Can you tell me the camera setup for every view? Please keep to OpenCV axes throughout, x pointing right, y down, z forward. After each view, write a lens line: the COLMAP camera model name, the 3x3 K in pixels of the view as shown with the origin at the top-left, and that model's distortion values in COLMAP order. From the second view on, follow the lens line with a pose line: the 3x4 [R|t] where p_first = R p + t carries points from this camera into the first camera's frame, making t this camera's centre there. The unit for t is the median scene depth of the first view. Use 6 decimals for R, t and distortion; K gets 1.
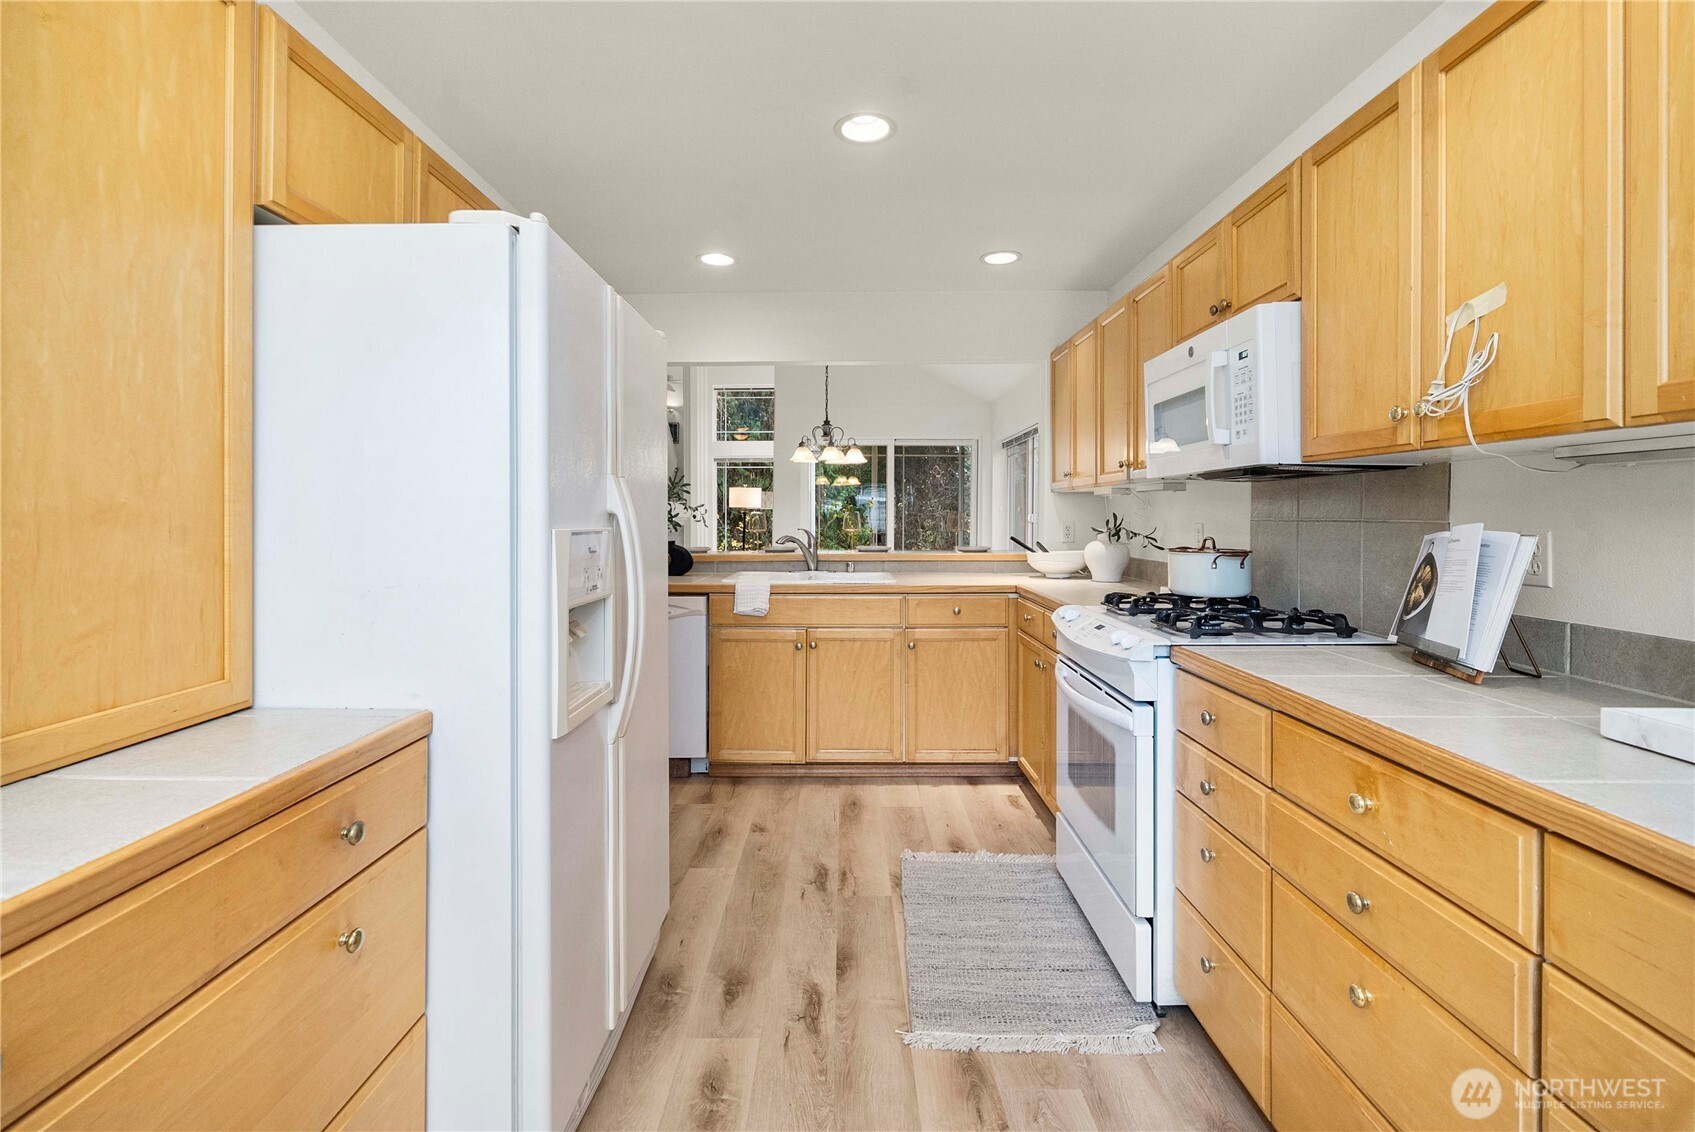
lens RADIAL K [[782.1, 0, 847.1], [0, 782.1, 513.0], [0, 0, 1]] dist [-0.002437, -0.000376]
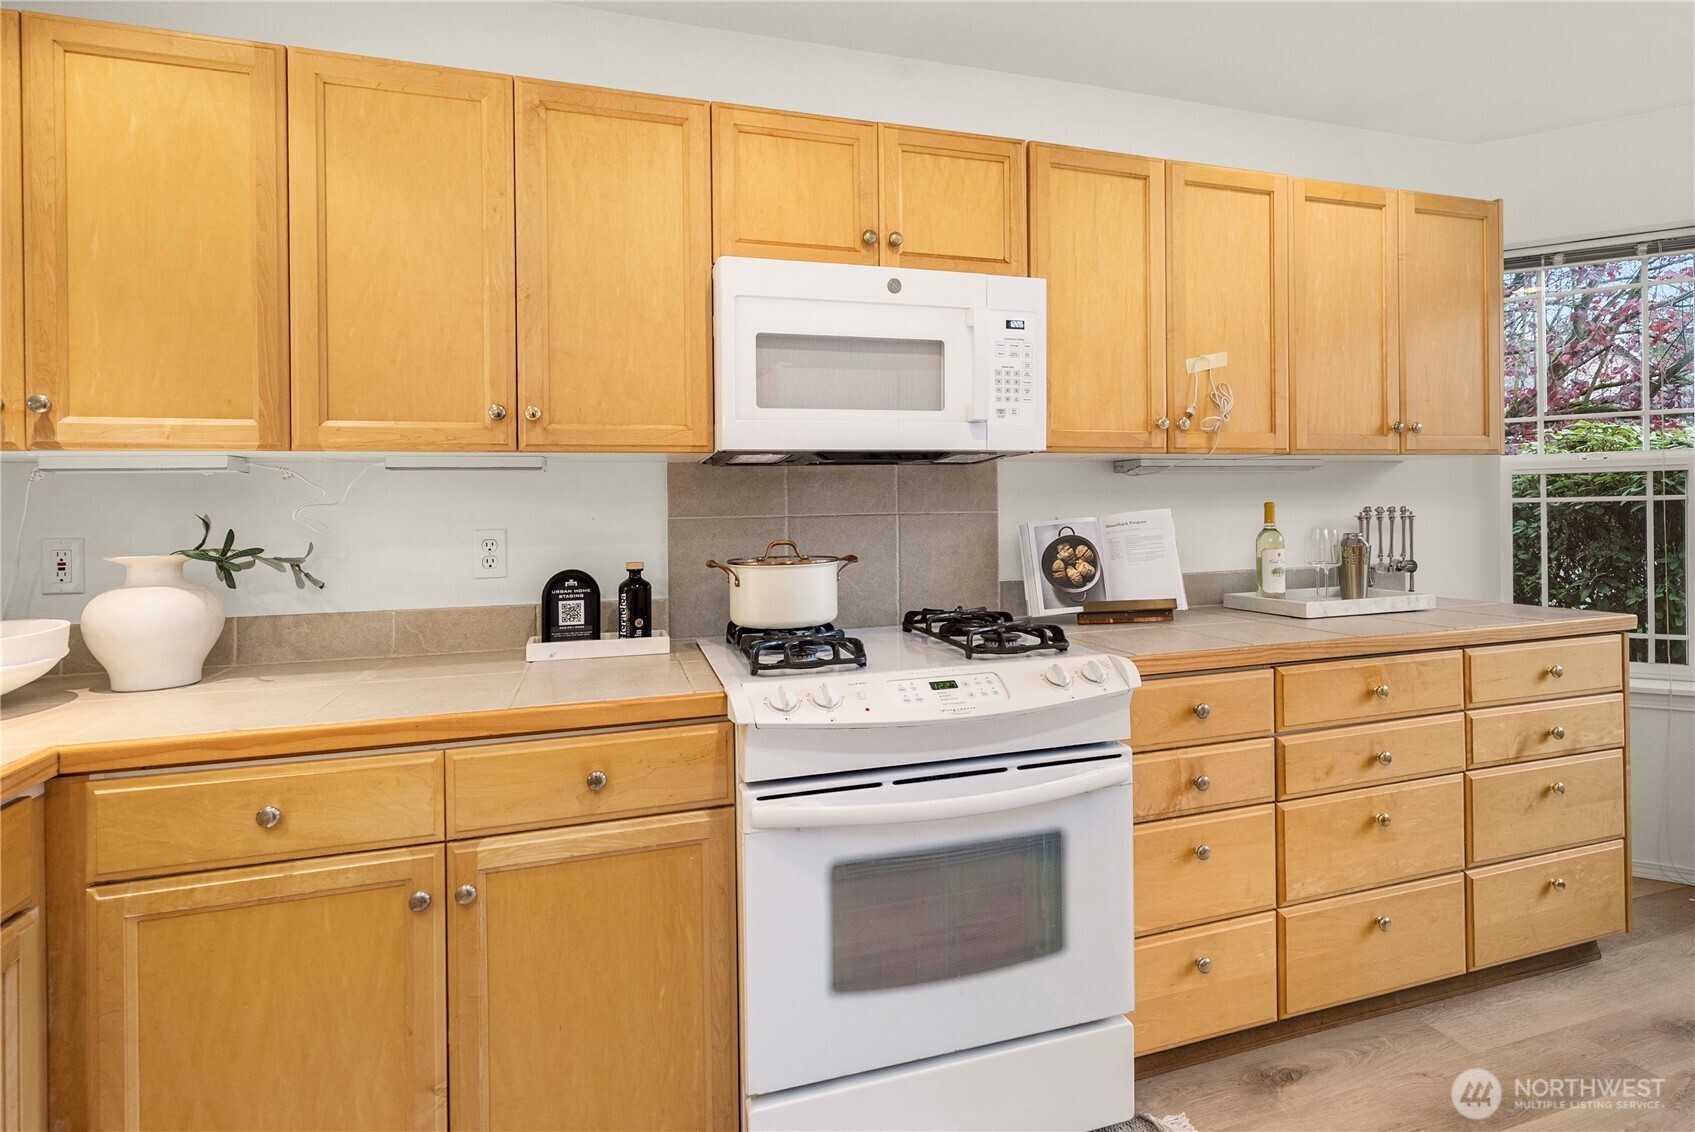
lens RADIAL K [[782.1, 0, 847.1], [0, 782.1, 513.0], [0, 0, 1]] dist [-0.002437, -0.000376]
pose [[-0.277139, 0.003612, 0.960823, -0.166138], [0.016252, 0.999867, 0.000929, 0.004145], [-0.960692, 0.015873, -0.277161, 0.816859]]
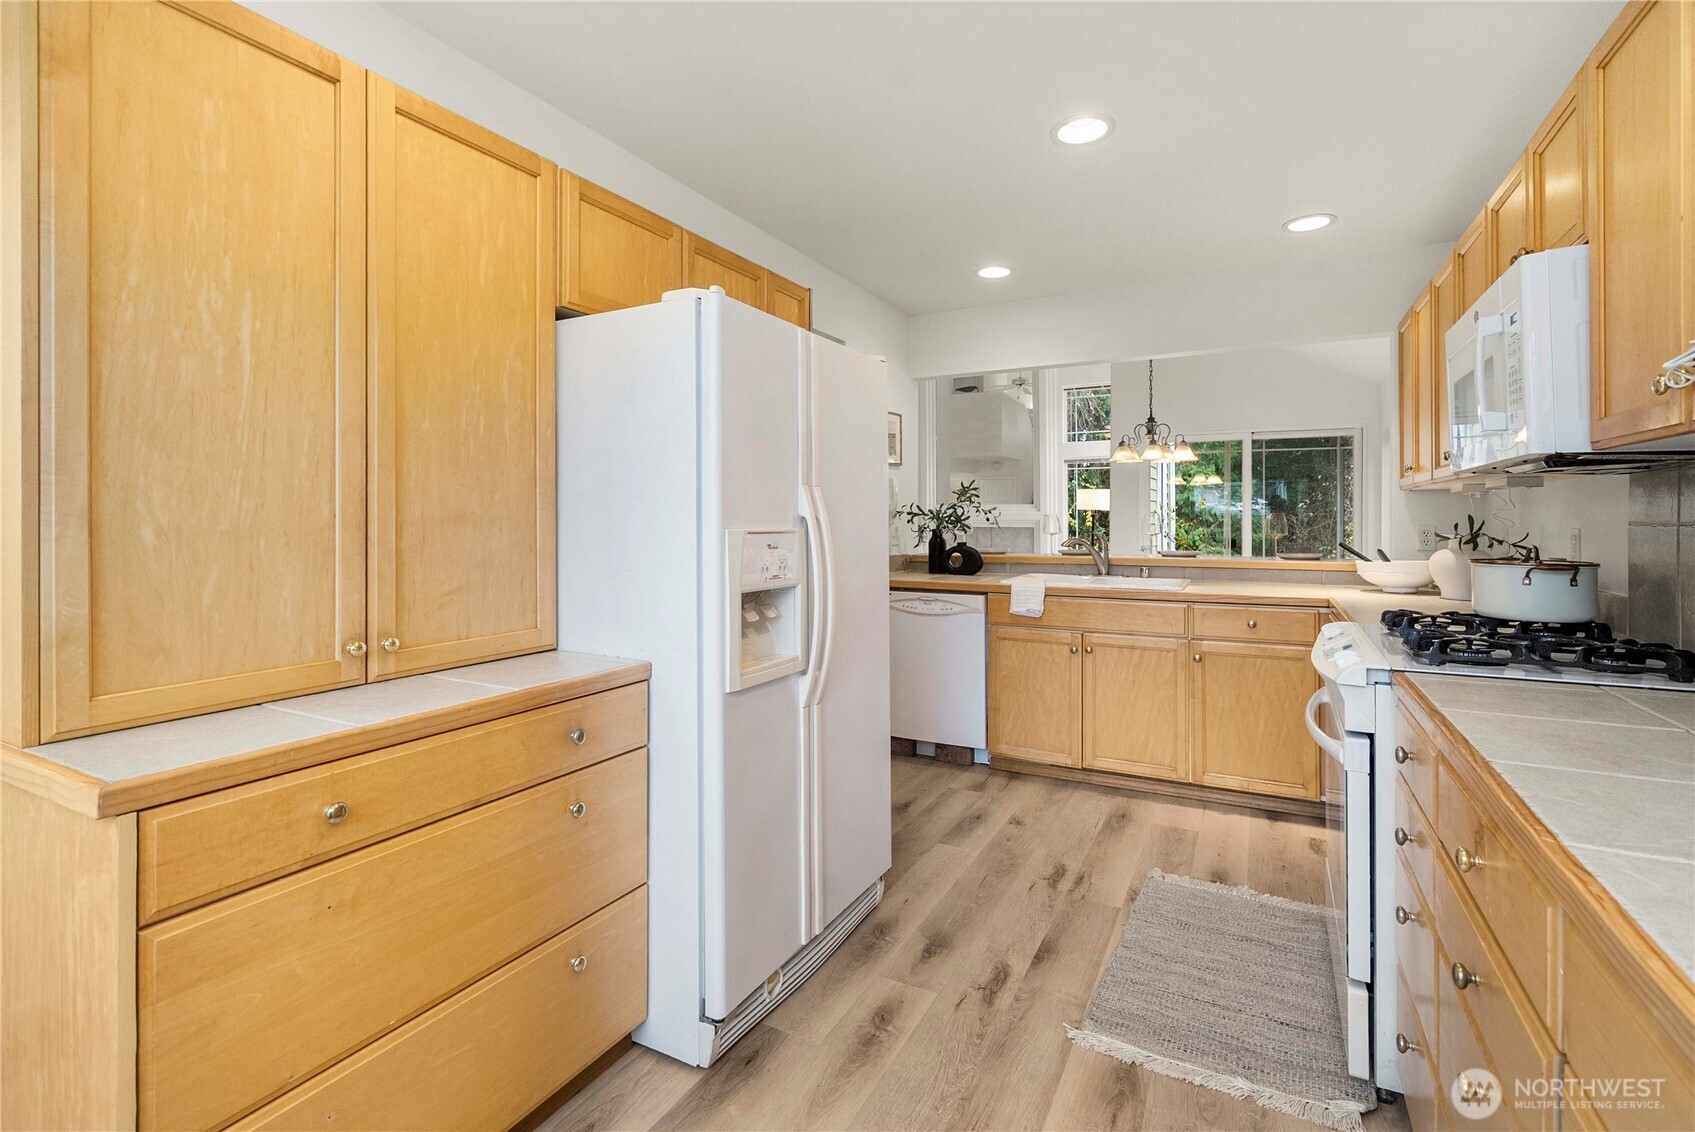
lens RADIAL K [[791.3, 0, 850.8], [0, 791.3, 518.0], [0, 0, 1]] dist [-0.000810, -0.000158]
pose [[0.884583, -0.001028, -0.466381, 0.161807], [0.002461, 0.999994, 0.002464, -0.000399], [0.466376, -0.003328, 0.884580, -0.022148]]
